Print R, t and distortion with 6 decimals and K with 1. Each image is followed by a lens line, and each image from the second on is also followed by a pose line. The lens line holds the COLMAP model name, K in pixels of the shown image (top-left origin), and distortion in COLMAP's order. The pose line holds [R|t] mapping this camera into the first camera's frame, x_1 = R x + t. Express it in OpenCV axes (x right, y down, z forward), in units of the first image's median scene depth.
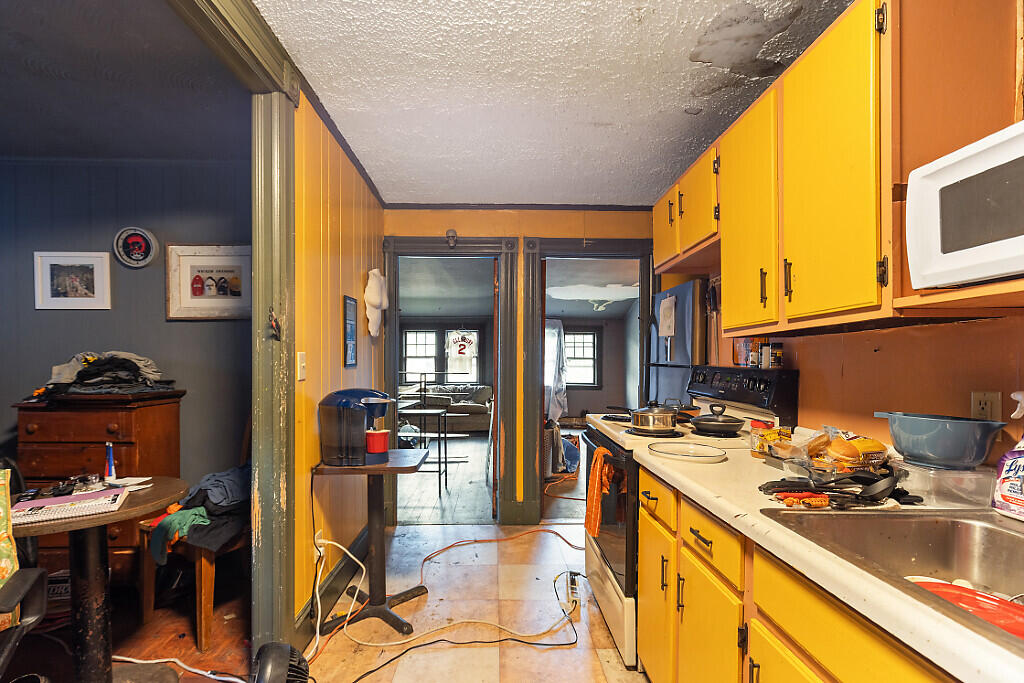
lens RADIAL K [[470.4, 0, 503.1], [0, 470.4, 367.6], [0, 0, 1]] dist [0.001184, -0.001156]
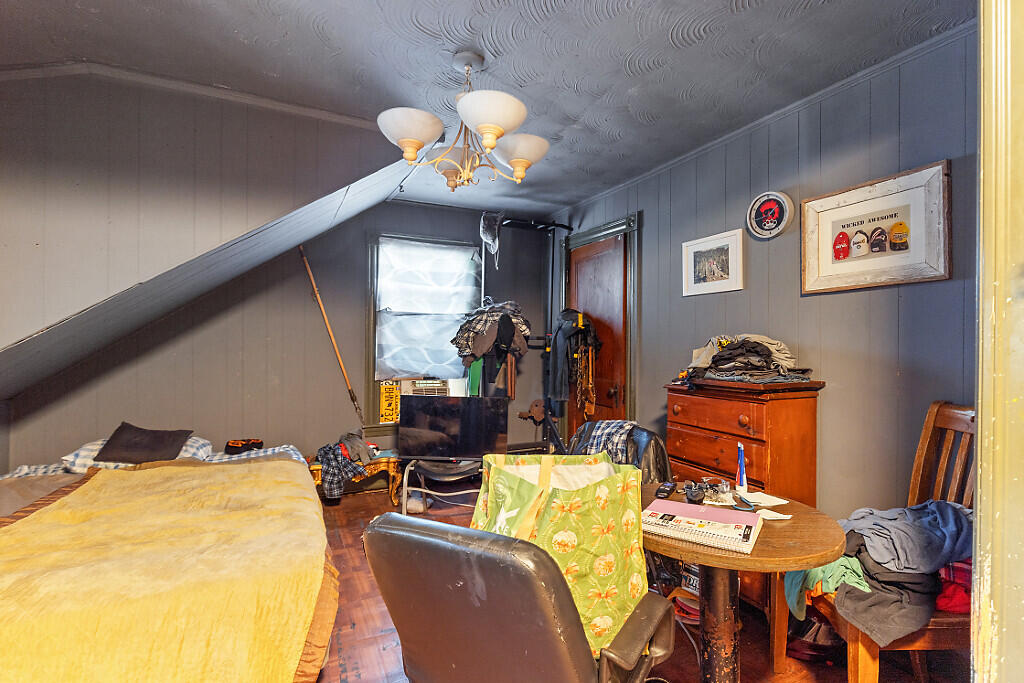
lens RADIAL K [[470.4, 0, 512.1], [0, 470.4, 345.6], [0, 0, 1]] dist [0.001184, -0.001156]
pose [[0.410610, 0.000966, -0.911811, -0.198603], [-0.014094, 0.999887, -0.005288, -0.001358], [0.911702, 0.015022, 0.410577, 0.233235]]
